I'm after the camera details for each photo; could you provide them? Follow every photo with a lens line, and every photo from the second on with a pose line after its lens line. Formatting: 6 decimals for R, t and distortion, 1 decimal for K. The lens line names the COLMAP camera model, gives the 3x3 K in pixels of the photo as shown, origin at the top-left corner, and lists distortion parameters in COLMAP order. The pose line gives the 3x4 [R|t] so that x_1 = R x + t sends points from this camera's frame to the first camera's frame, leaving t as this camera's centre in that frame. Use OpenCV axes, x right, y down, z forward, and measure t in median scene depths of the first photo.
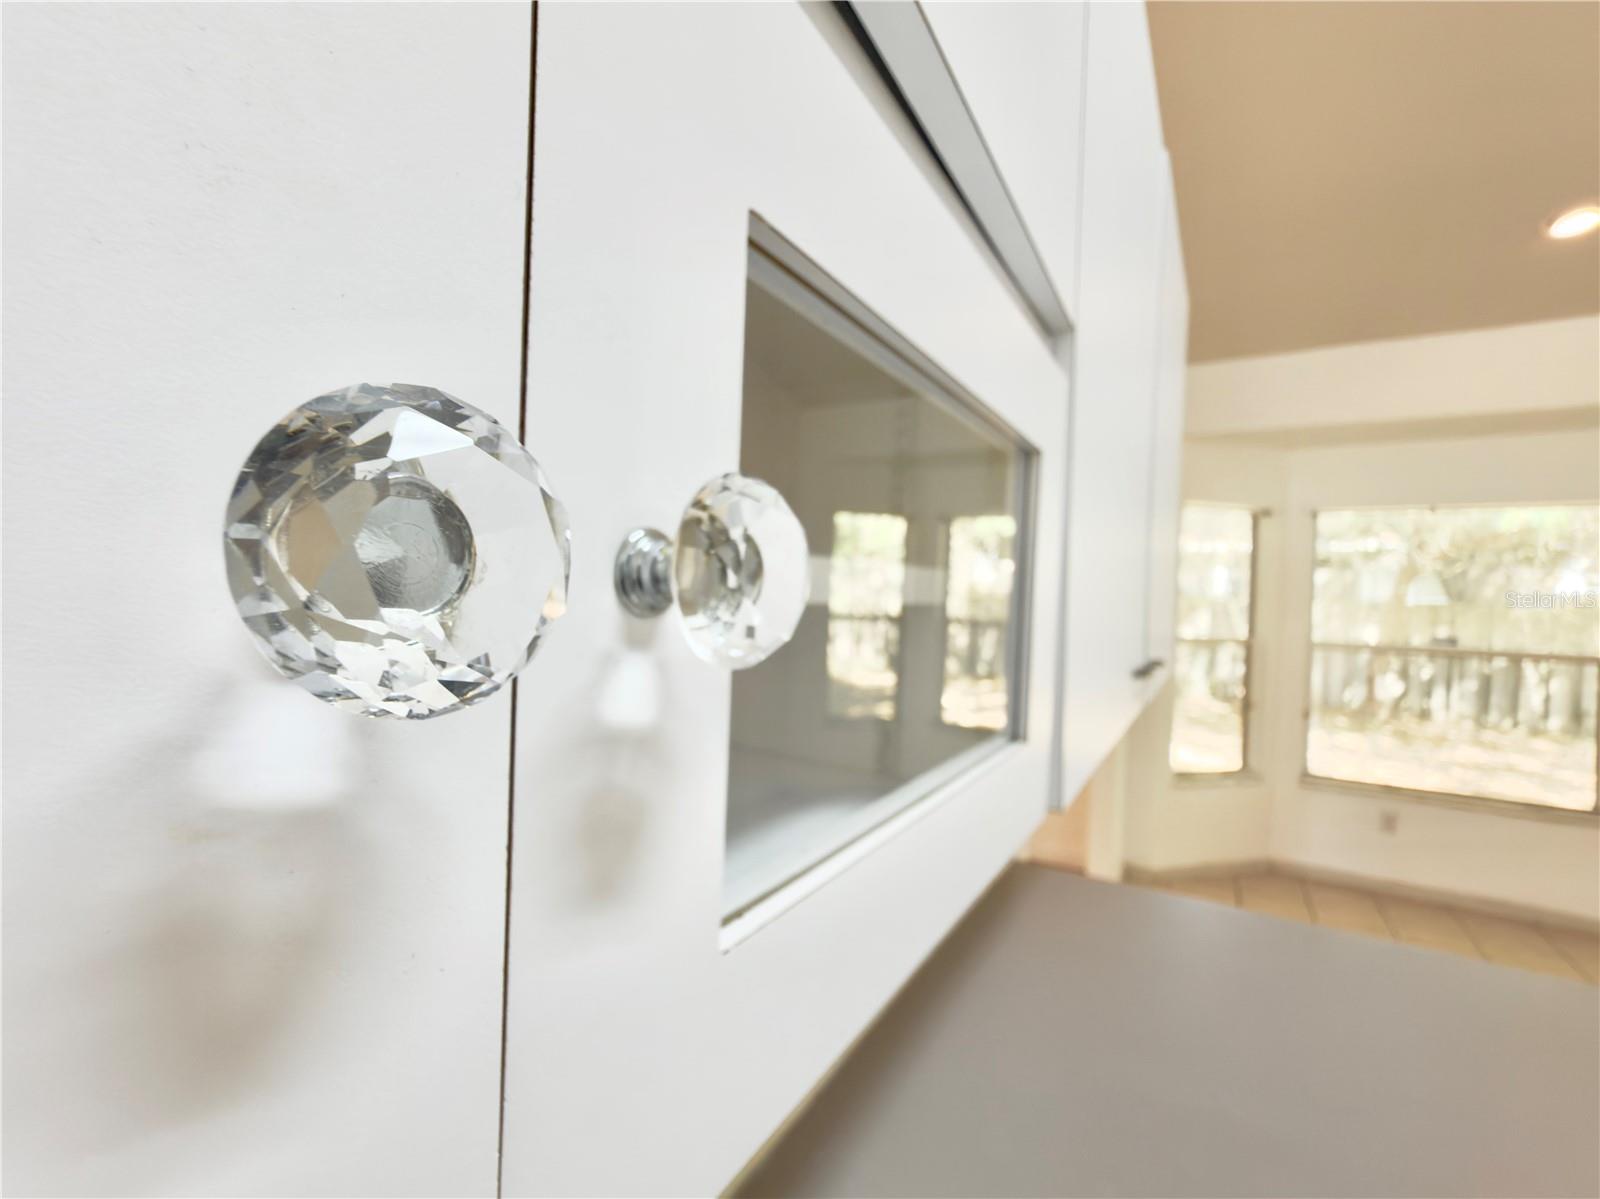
lens RADIAL K [[713.3, 0, 798.3], [0, 713.3, 599.8], [0, 0, 1]] dist [0.001599, -0.000635]
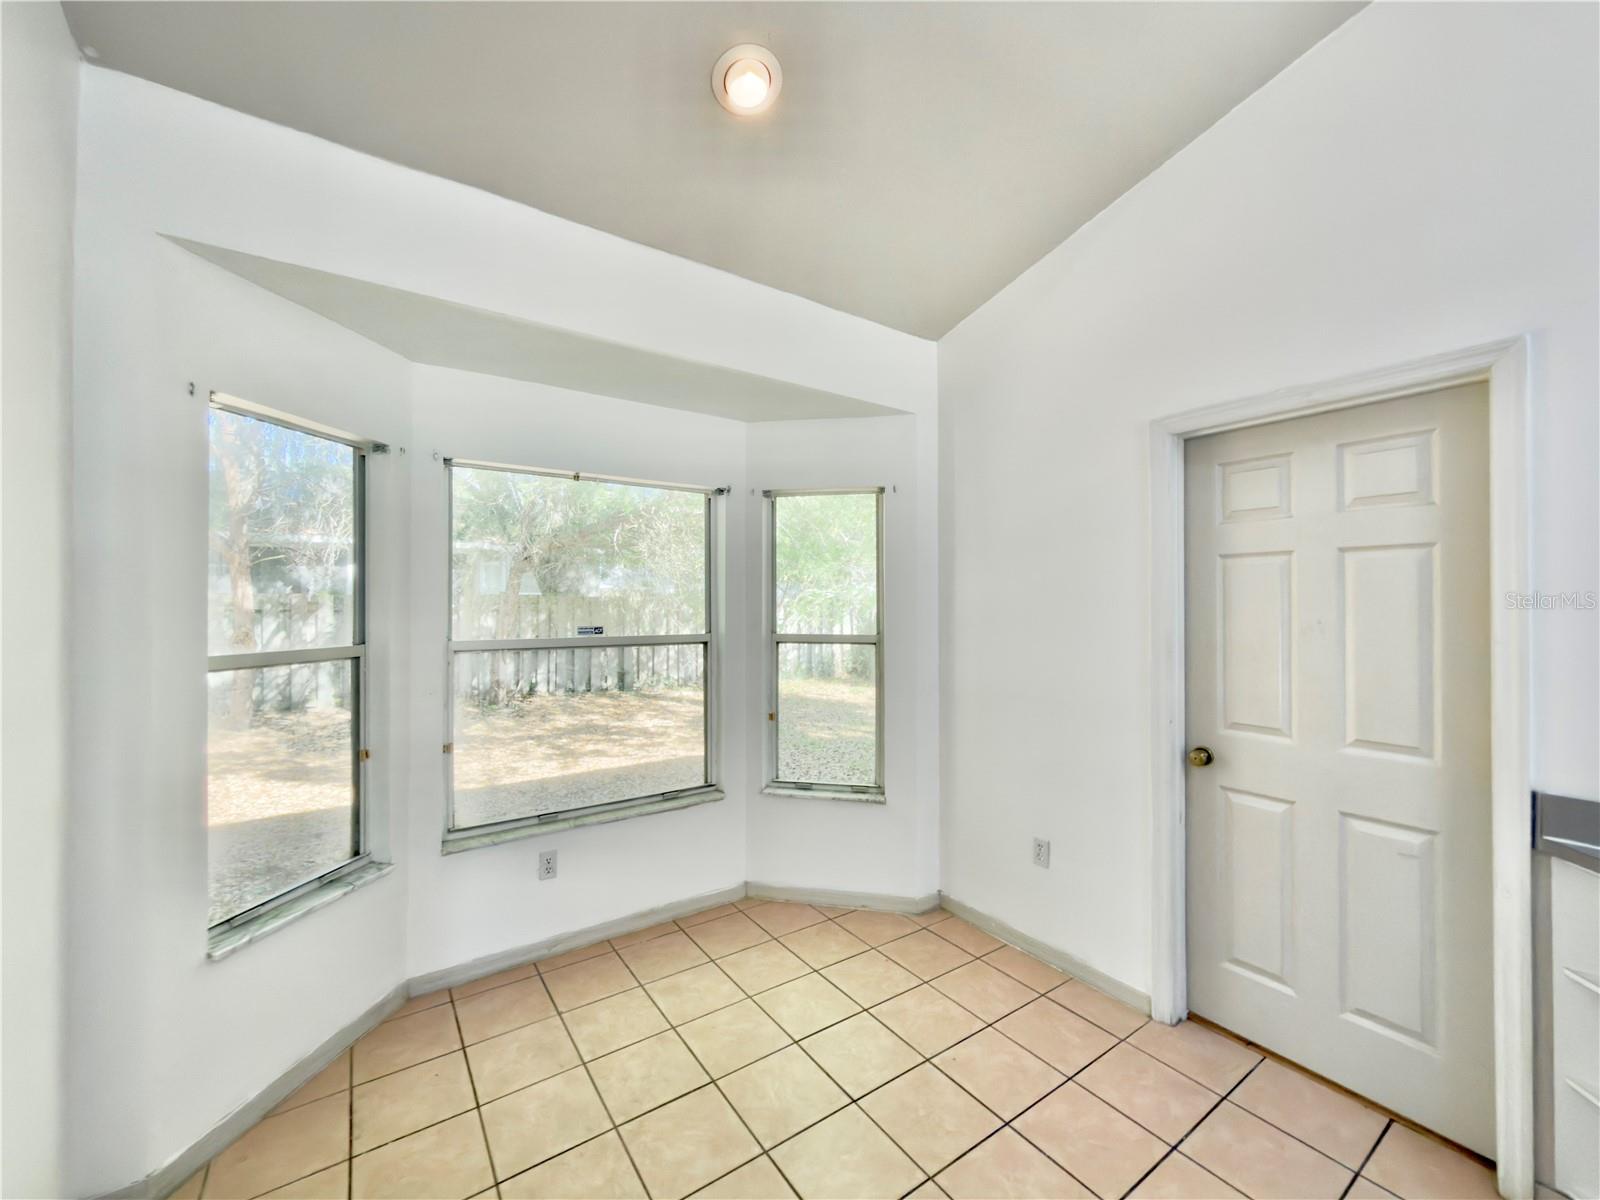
lens RADIAL K [[642.5, 0, 800.0], [0, 642.5, 600.0], [0, 0, 1]] dist [-0.000373, 0.000007]
pose [[0.416280, -0.030373, 0.908729, 0.137032], [0.027033, 0.999413, 0.021020, 0.002547], [-0.908835, 0.015816, 0.416857, 0.201496]]
